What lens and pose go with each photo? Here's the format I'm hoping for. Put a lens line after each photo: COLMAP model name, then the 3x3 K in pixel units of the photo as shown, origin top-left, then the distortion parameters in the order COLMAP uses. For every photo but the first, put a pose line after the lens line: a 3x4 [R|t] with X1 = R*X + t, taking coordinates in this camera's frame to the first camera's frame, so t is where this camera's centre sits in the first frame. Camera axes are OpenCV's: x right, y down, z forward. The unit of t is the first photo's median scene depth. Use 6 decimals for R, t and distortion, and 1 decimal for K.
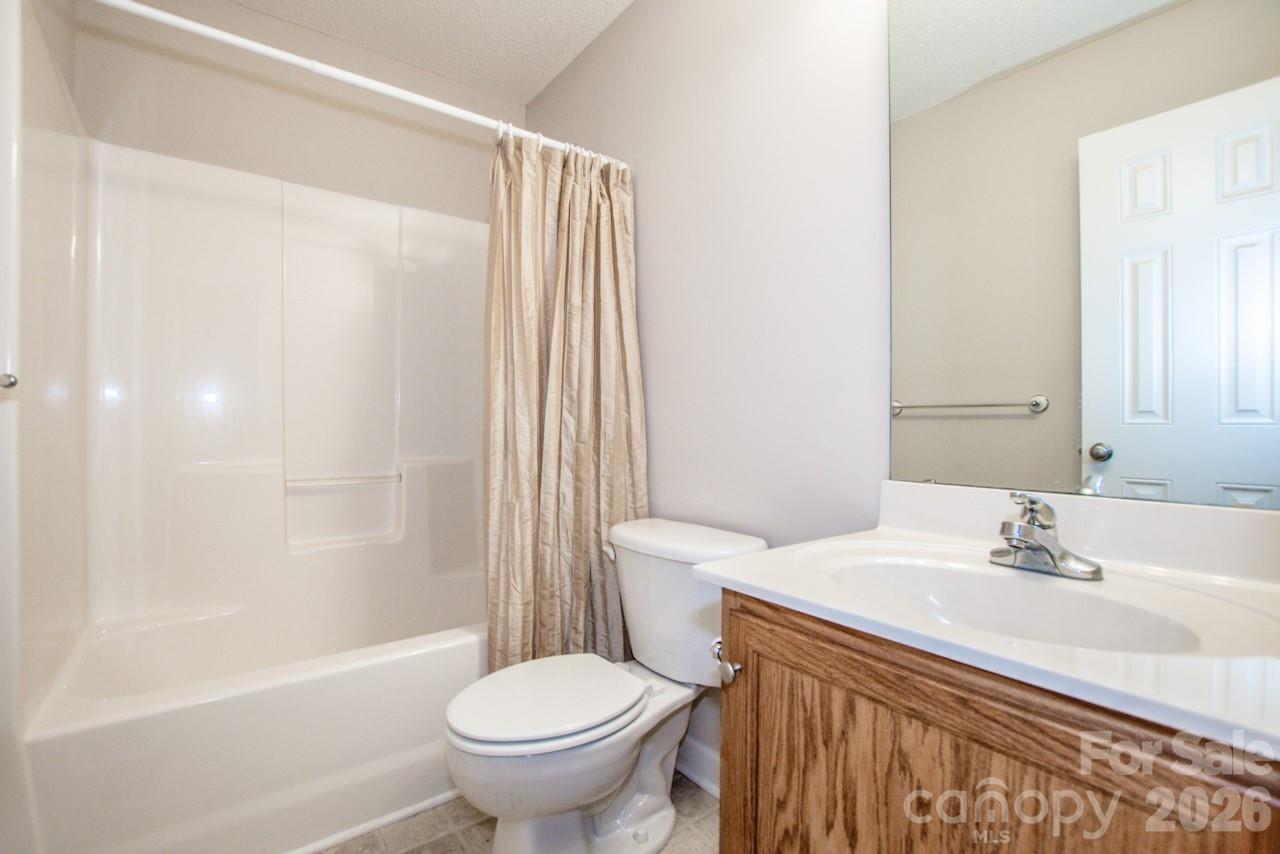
lens RADIAL K [[572.8, 0, 624.7], [0, 572.8, 419.1], [0, 0, 1]] dist [-0.025081, -0.000118]
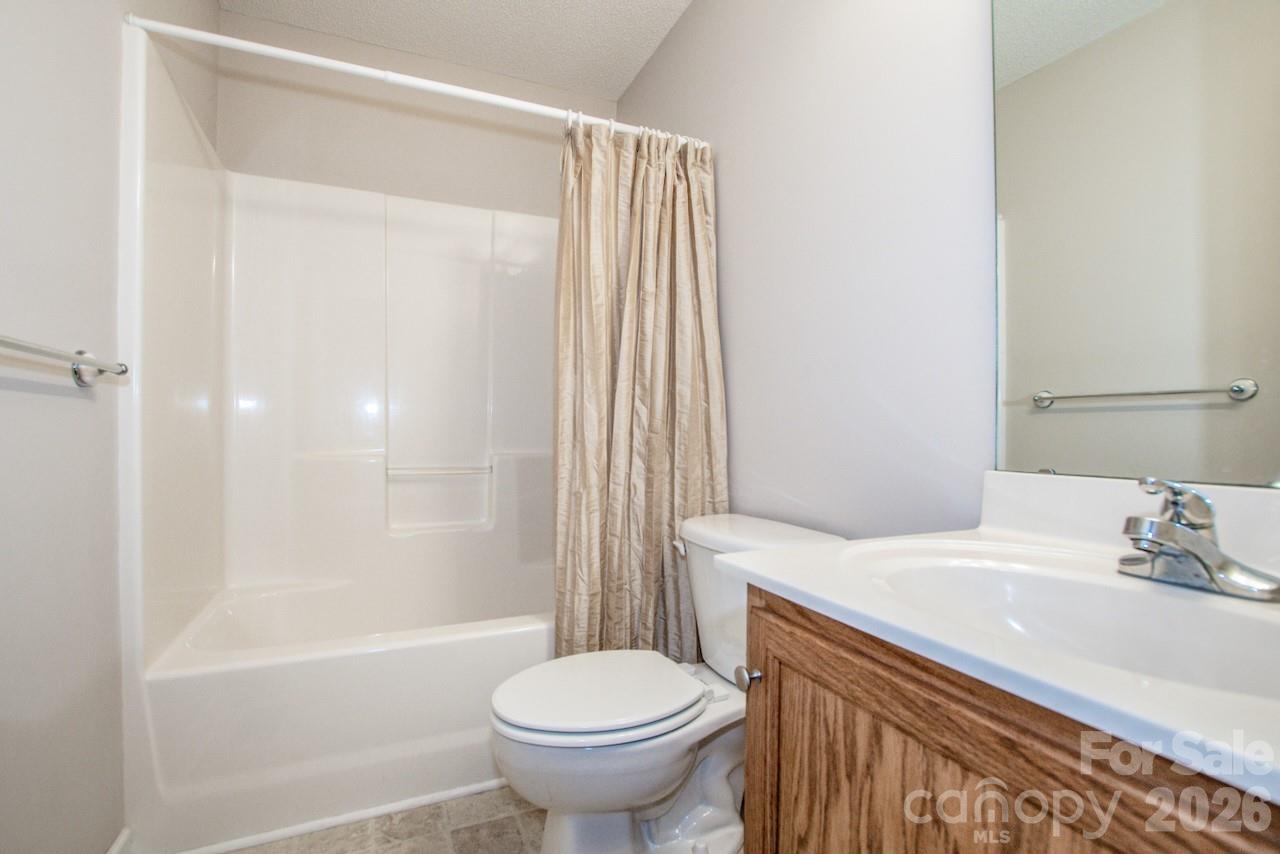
lens RADIAL K [[561.8, 0, 628.4], [0, 561.8, 428.3], [0, 0, 1]] dist [-0.027872, 0.000635]
pose [[0.971247, -0.004974, -0.238022, 0.119799], [0.005518, 0.999983, 0.001619, 0.035618], [0.238010, -0.002886, 0.971258, 0.078515]]
